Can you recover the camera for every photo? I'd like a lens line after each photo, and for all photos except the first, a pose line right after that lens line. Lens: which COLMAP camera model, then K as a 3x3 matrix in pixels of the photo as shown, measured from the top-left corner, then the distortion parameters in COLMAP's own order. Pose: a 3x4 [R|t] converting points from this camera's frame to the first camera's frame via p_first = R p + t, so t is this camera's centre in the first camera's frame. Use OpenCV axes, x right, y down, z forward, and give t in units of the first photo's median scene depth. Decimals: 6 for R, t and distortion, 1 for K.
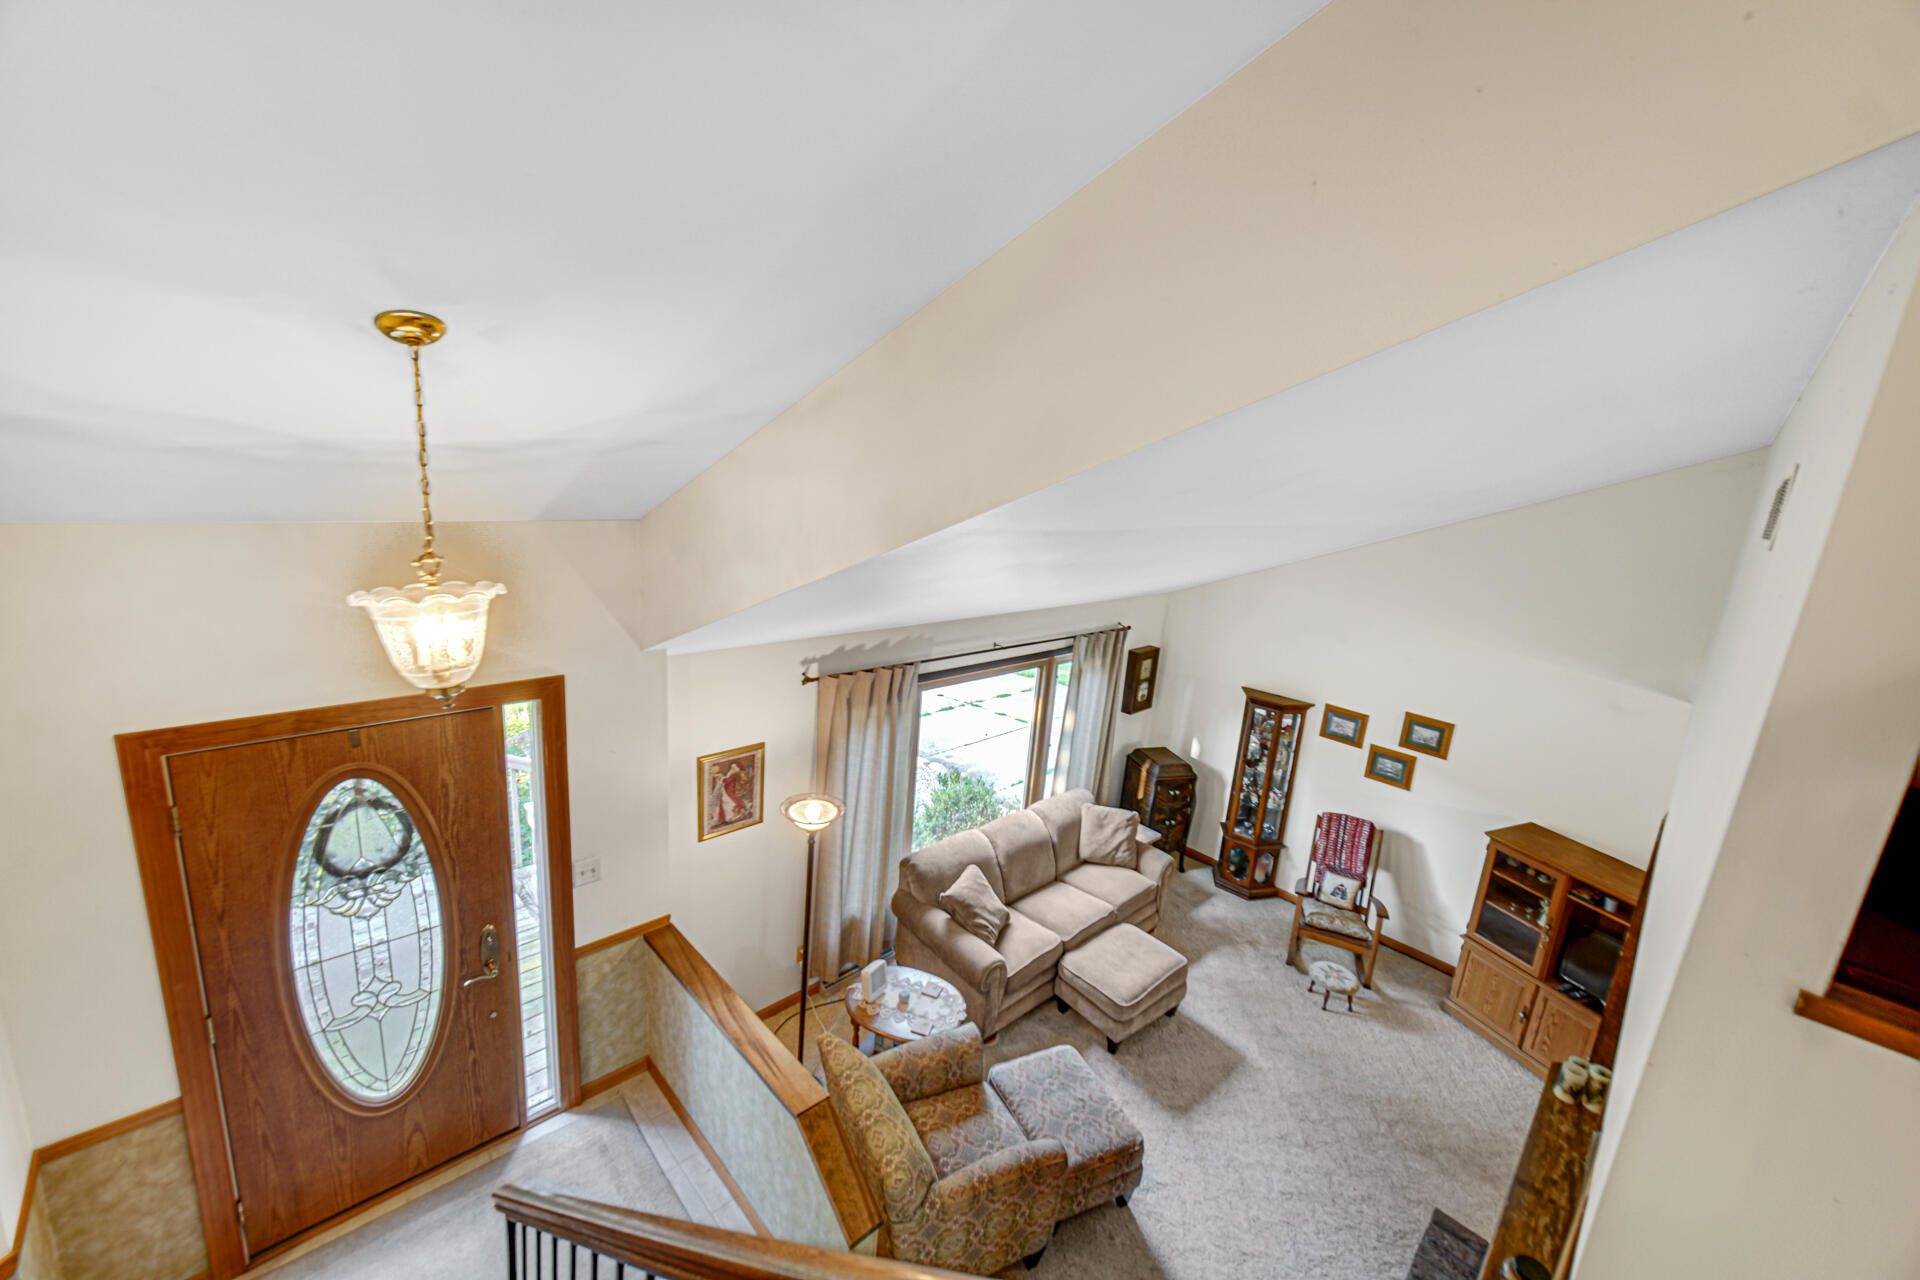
lens RADIAL K [[760.1, 0, 953.8], [0, 760.1, 630.9], [0, 0, 1]] dist [-0.007826, 0.002485]
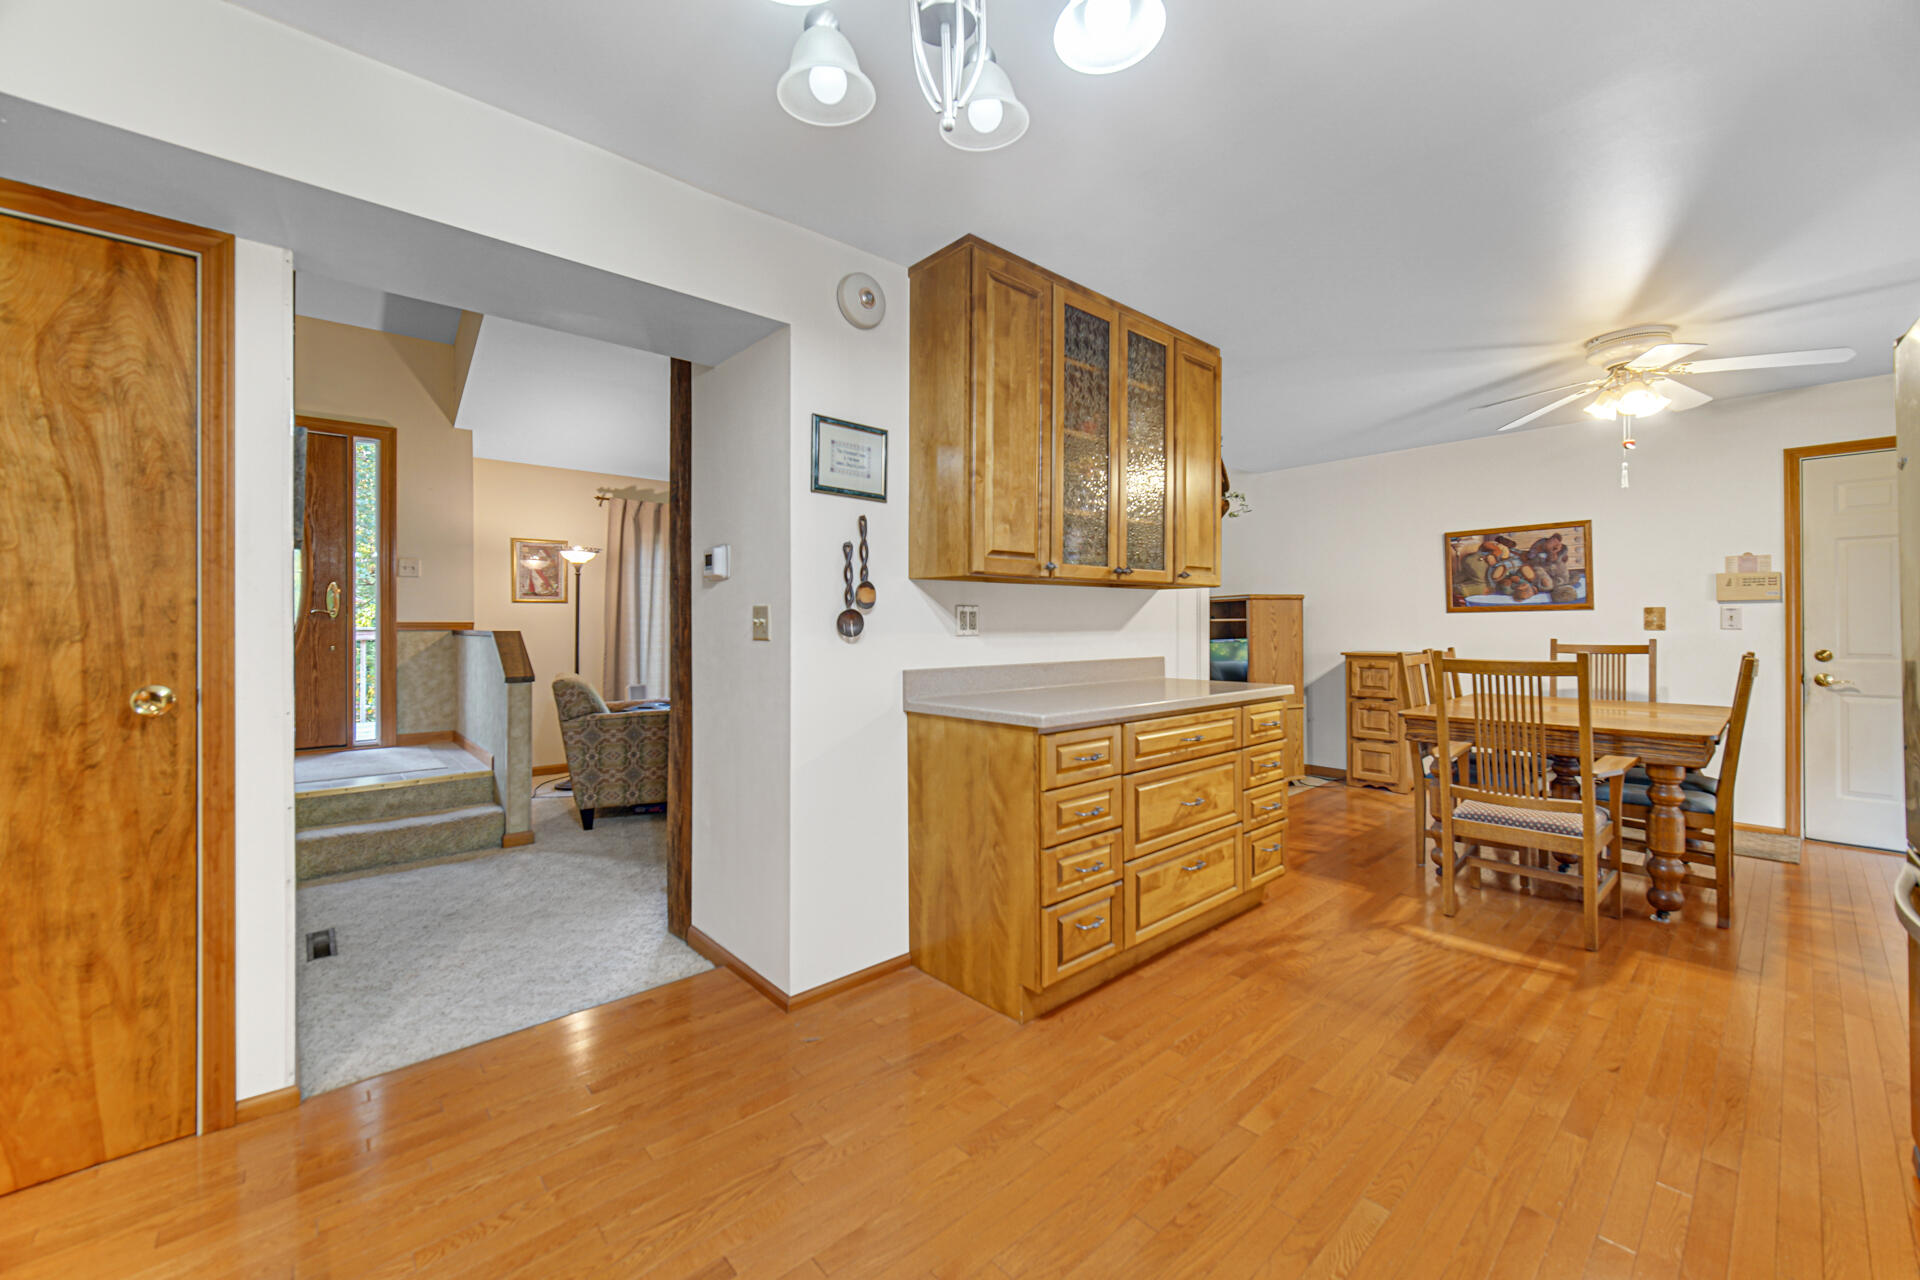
lens RADIAL K [[760.1, 0, 951.3], [0, 760.1, 622.5], [0, 0, 1]] dist [-0.007826, 0.002485]
pose [[0.995886, -0.080035, -0.042497, 0.500677], [0.068292, 0.971131, -0.228561, 0.654259], [0.059563, 0.224719, 0.972602, -0.289617]]
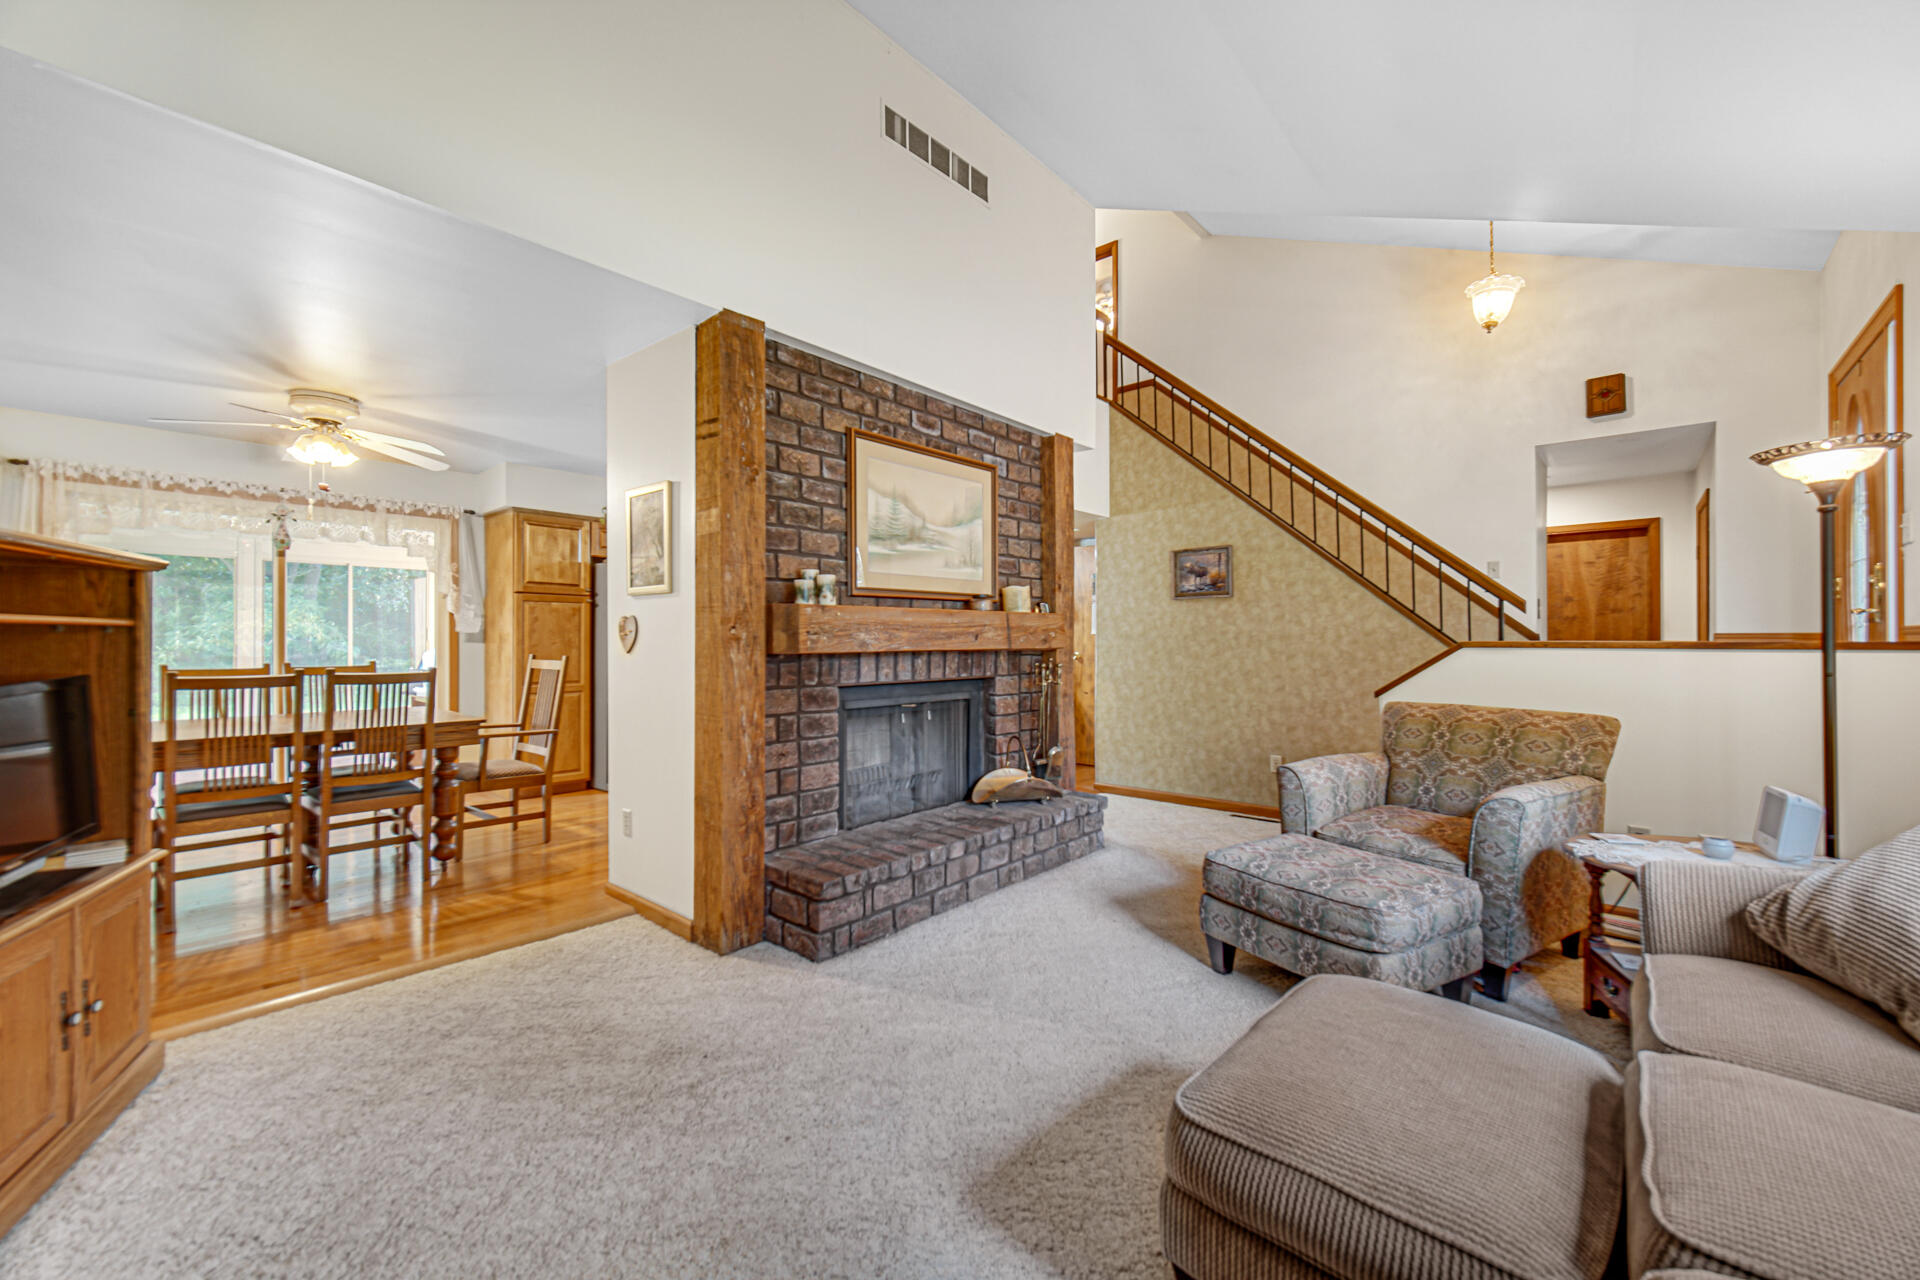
lens RADIAL K [[760.1, 0, 958.3], [0, 760.1, 641.6], [0, 0, 1]] dist [-0.007826, 0.002485]
pose [[-0.994301, -0.075918, -0.074845, 0.468316], [-0.090485, 0.972209, 0.215922, 0.276044], [0.056372, 0.221464, -0.973538, 1.381829]]
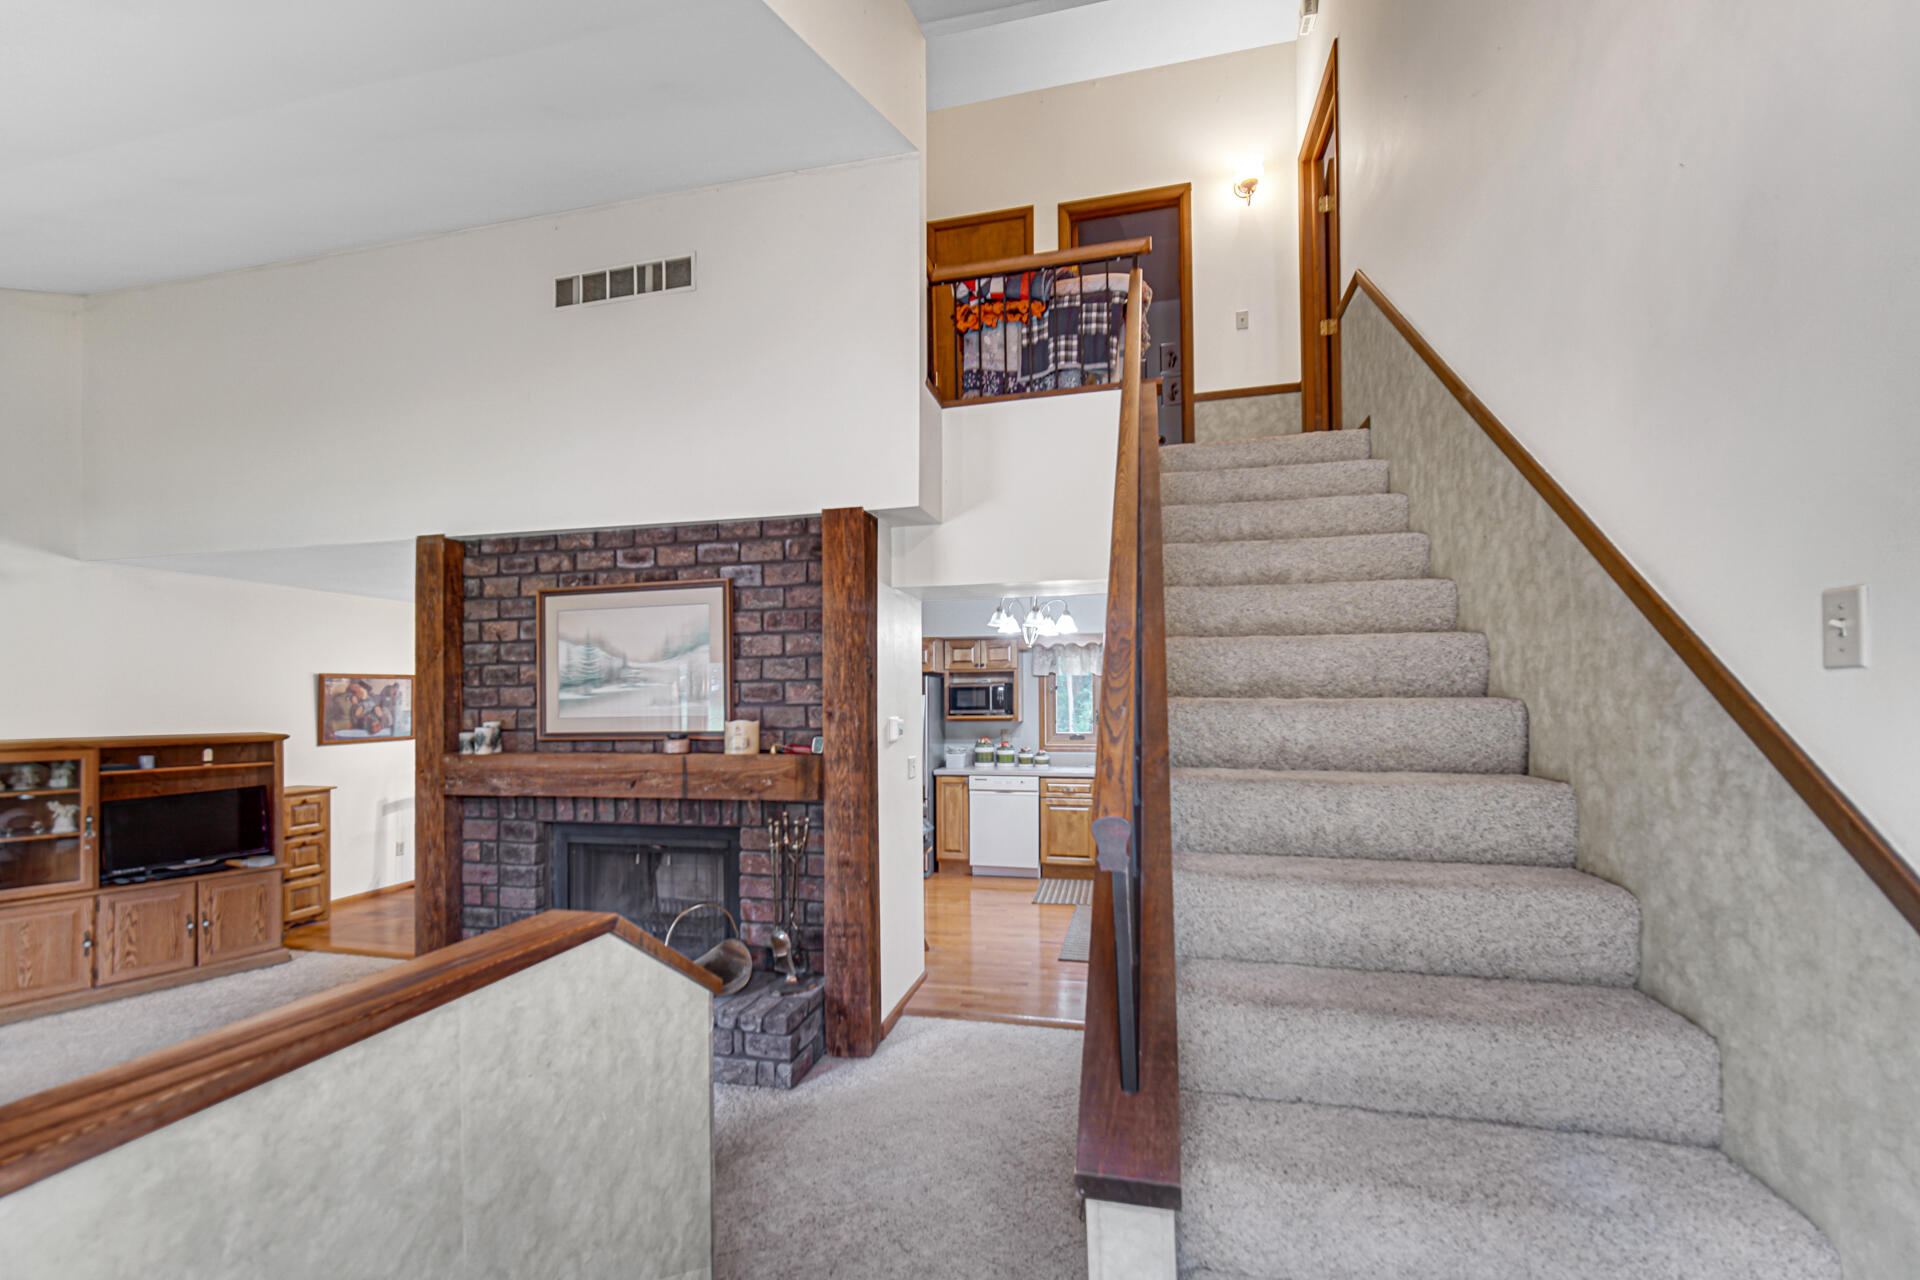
lens RADIAL K [[760.1, 0, 954.2], [0, 760.1, 692.8], [0, 0, 1]] dist [-0.007826, 0.002485]
pose [[-0.540203, -0.059964, 0.839395, -0.441448], [0.155984, 0.973039, 0.169897, 0.281923], [-0.826952, 0.222711, -0.516285, 0.658147]]
